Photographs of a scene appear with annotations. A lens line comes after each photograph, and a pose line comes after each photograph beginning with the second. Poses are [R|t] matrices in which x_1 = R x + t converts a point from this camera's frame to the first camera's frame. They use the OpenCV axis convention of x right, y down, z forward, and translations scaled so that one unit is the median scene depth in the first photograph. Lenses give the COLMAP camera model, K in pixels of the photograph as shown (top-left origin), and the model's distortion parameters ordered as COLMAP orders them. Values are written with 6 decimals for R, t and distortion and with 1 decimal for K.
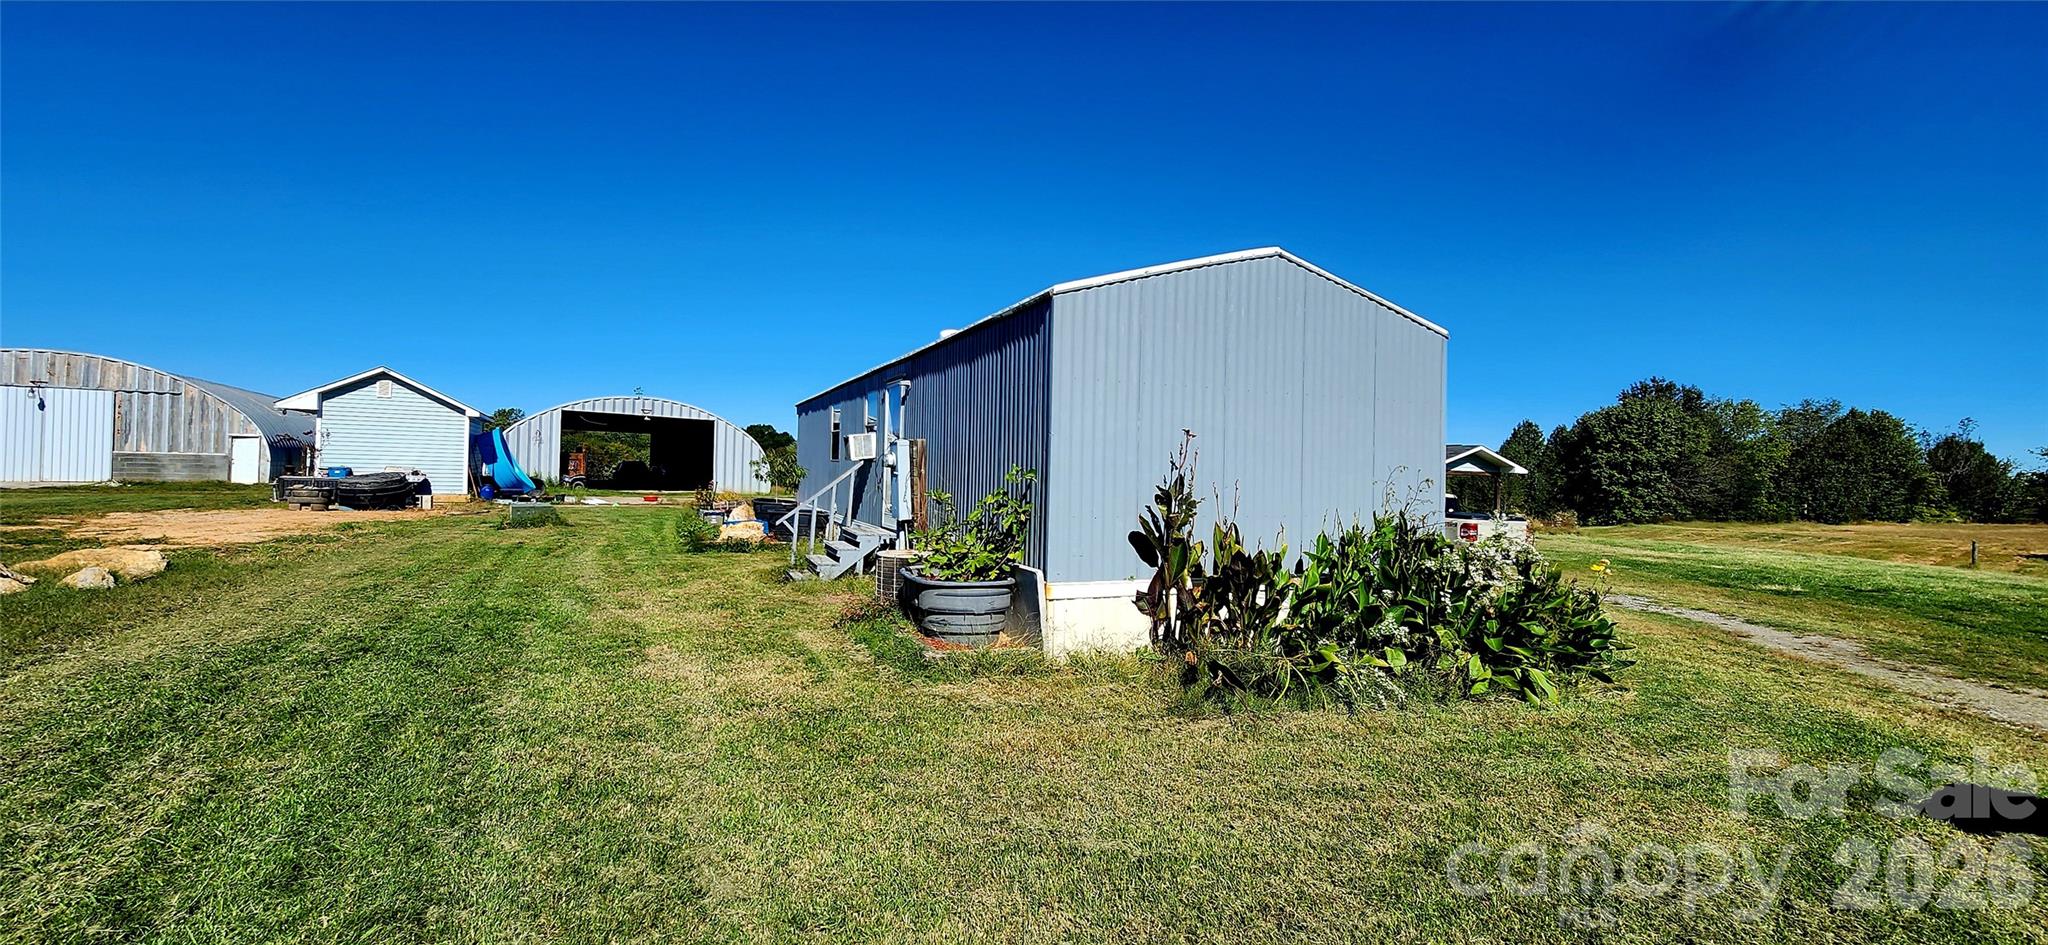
lens RADIAL K [[794.6, 0, 1024.0], [0, 794.6, 472.5], [0, 0, 1]] dist [-0.006761, -0.000061]
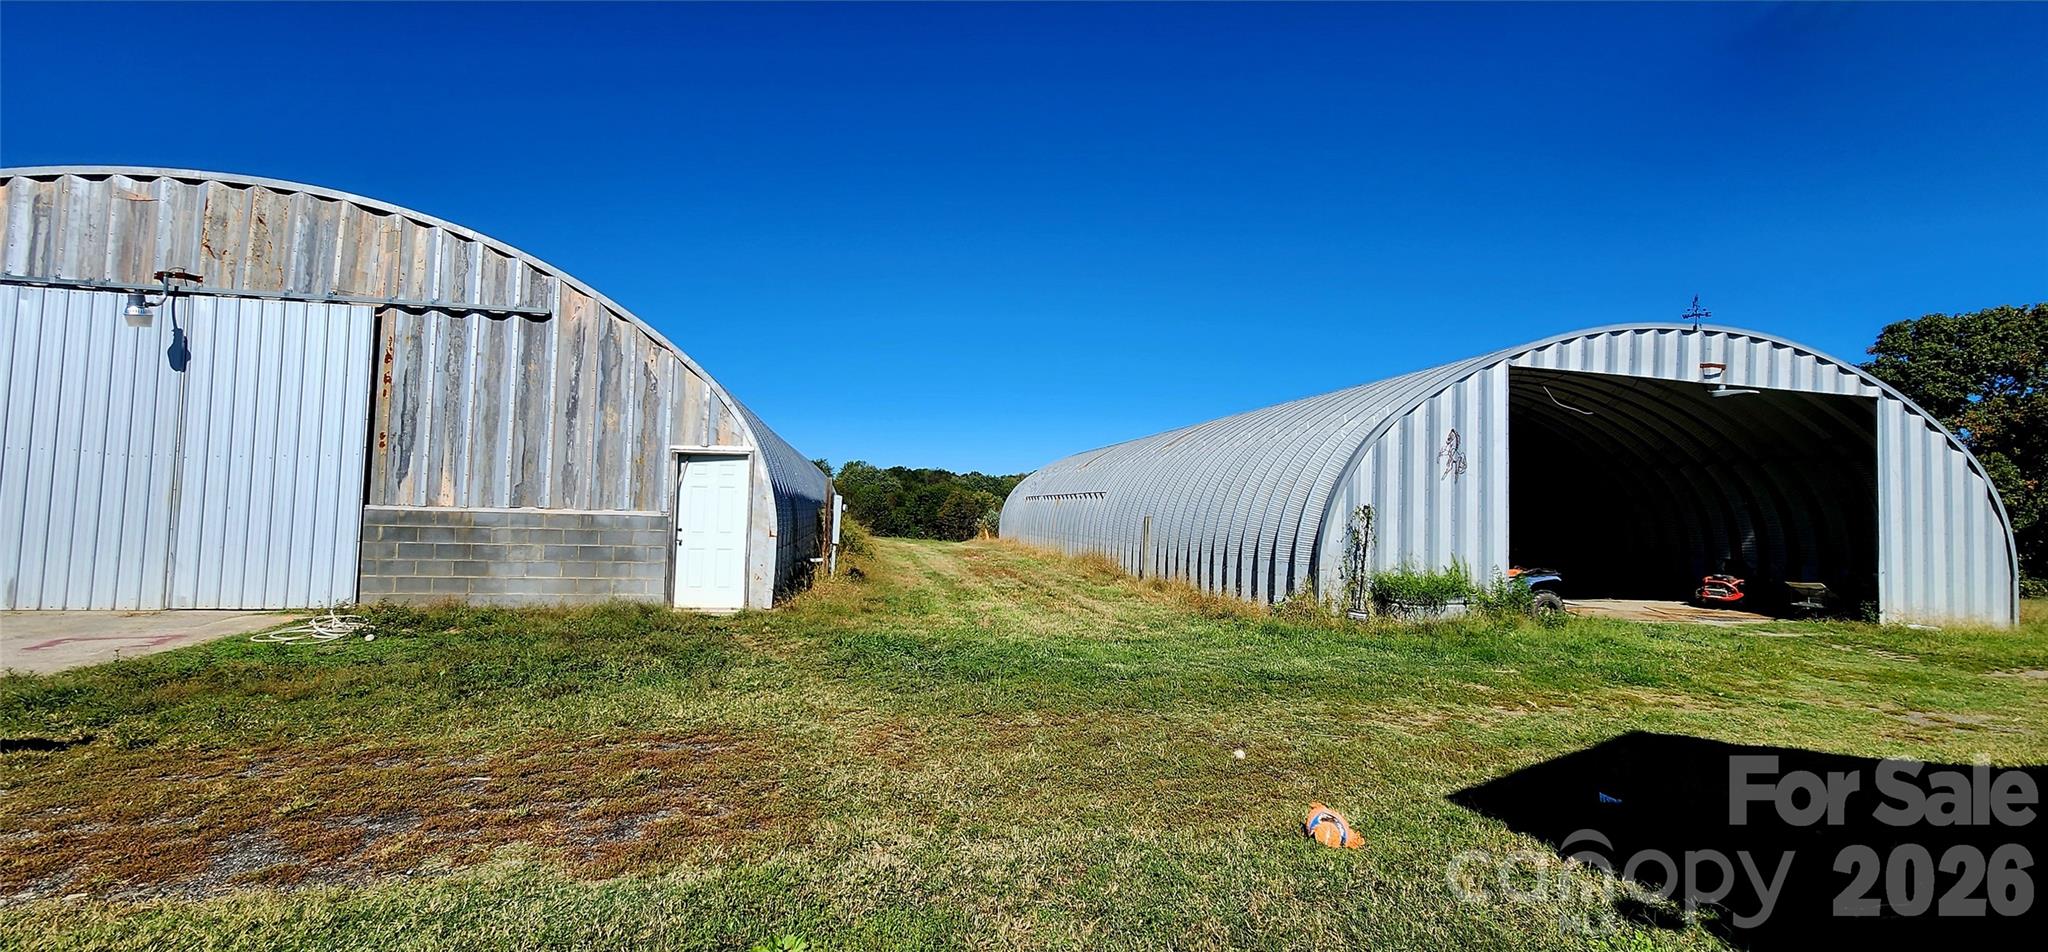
lens RADIAL K [[826.5, 0, 1024.0], [0, 826.5, 476.0], [0, 0, 1]] dist [-0.000084, 0.000305]
pose [[0.949413, -0.017067, -0.313568, -0.804161], [-0.000735, 0.998399, -0.056567, -0.020107], [0.314031, 0.053936, 0.947880, 0.765134]]
